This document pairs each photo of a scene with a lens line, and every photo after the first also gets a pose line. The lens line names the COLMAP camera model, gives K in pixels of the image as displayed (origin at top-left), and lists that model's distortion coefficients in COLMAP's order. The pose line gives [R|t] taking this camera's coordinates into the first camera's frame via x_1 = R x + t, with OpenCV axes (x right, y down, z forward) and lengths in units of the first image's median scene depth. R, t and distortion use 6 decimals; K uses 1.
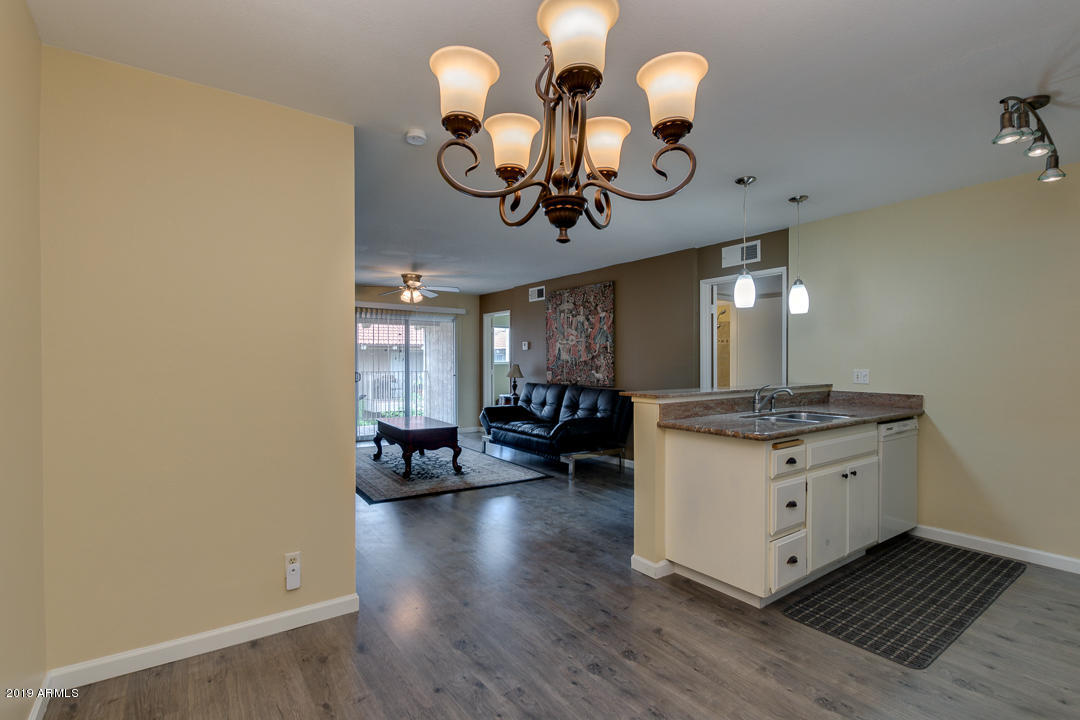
lens RADIAL K [[507.2, 0, 530.5], [0, 507.2, 364.3], [0, 0, 1]] dist [0.005056, -0.002269]
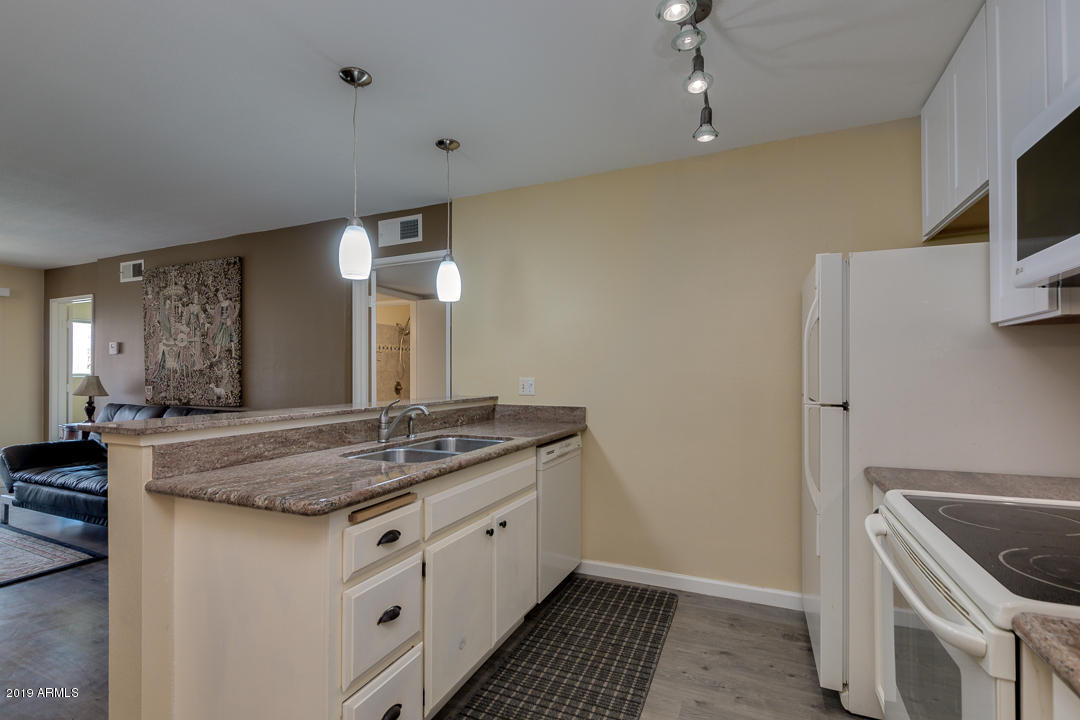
lens RADIAL K [[507.2, 0, 535.2], [0, 507.2, 371.4], [0, 0, 1]] dist [0.005056, -0.002269]
pose [[0.857801, 0.002806, 0.513975, 0.150413], [0.004279, 0.999911, -0.012599, 0.006355], [-0.513965, 0.013007, 0.857713, 0.179638]]
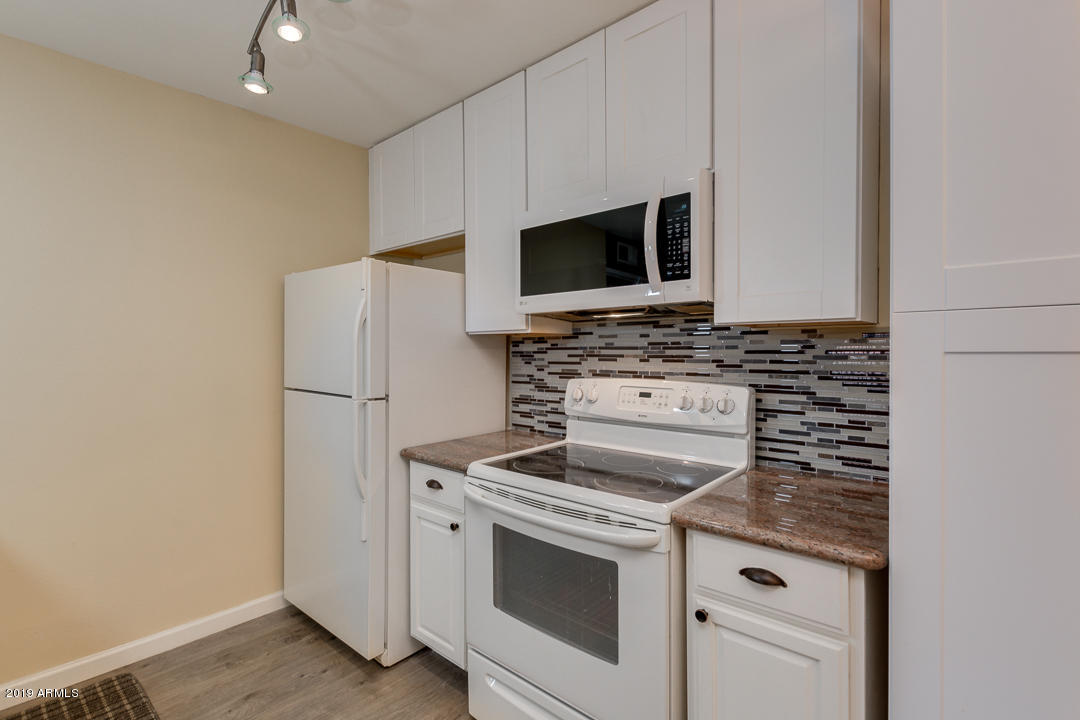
lens RADIAL K [[507.2, 0, 526.0], [0, 507.2, 358.7], [0, 0, 1]] dist [0.005056, -0.002269]
pose [[-0.223303, -0.014123, 0.974647, 0.115847], [0.009345, 0.999818, 0.016629, -0.006607], [-0.974704, 0.012821, -0.223130, 0.322206]]
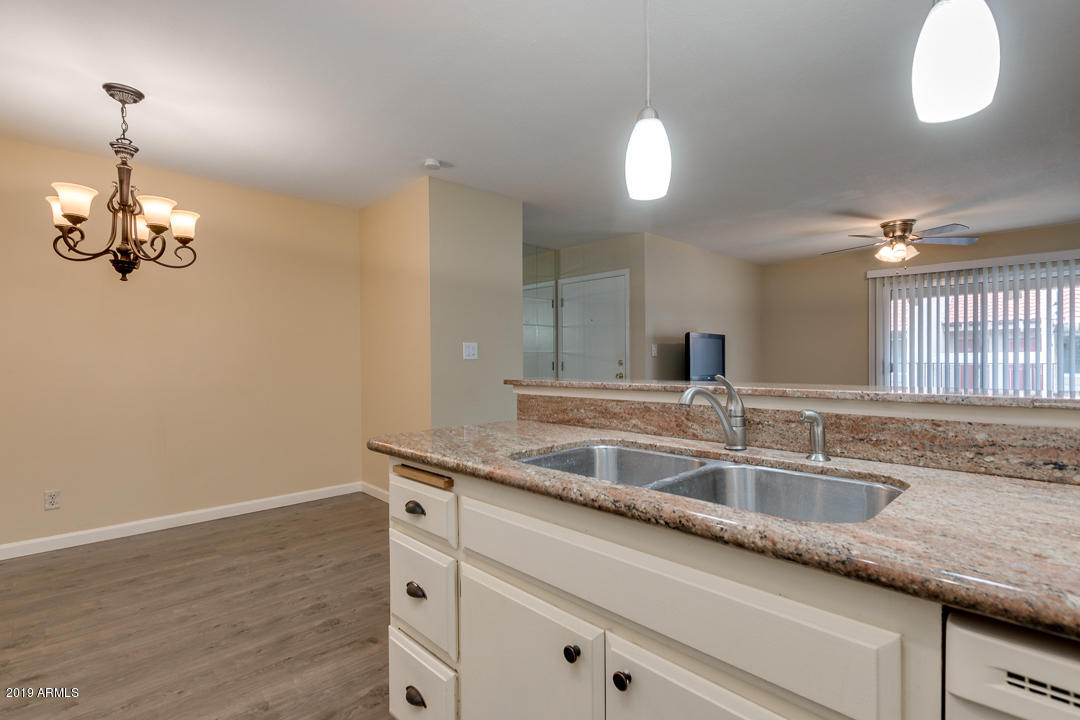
lens RADIAL K [[507.2, 0, 529.3], [0, 507.2, 360.9], [0, 0, 1]] dist [0.005056, -0.002269]
pose [[0.144052, 0.006216, -0.989551, 0.437274], [0.000447, 0.999980, 0.006347, 0.014110], [0.989570, -0.001357, 0.144046, 0.432223]]
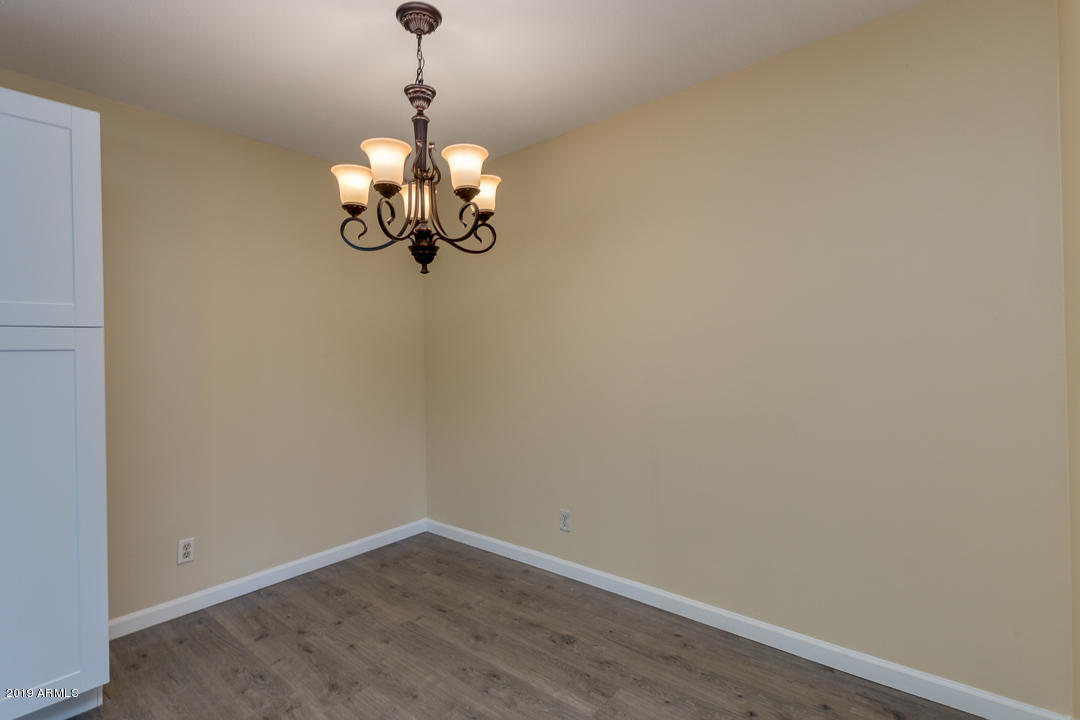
lens RADIAL K [[507.2, 0, 543.7], [0, 507.2, 351.9], [0, 0, 1]] dist [0.005056, -0.002269]
pose [[-0.964586, 0.016837, -0.263232, 0.022597], [0.015845, 0.999857, 0.005890, -0.001179], [0.263294, 0.001511, -0.964715, 0.475919]]
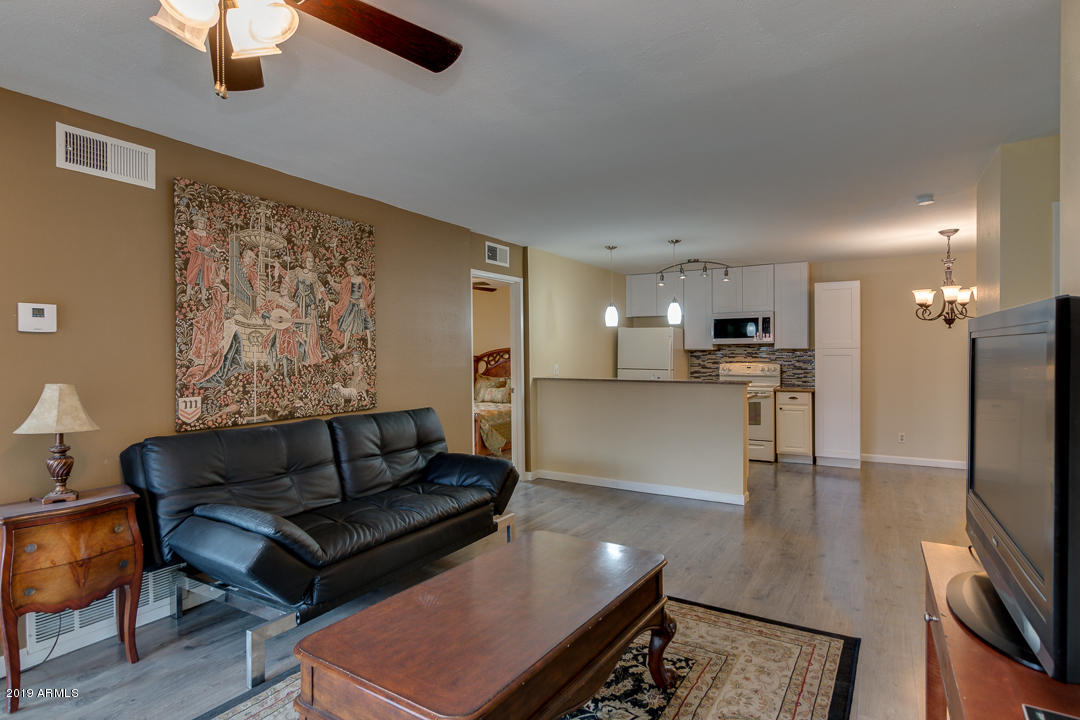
lens RADIAL K [[576.1, 0, 525.8], [0, 576.1, 356.9], [0, 0, 1]] dist [0.009030, -0.001112]
pose [[-0.408965, -0.003517, 0.912543, -0.509556], [0.011890, 0.999887, 0.009182, -0.017983], [-0.912473, 0.014605, -0.408877, 1.099494]]
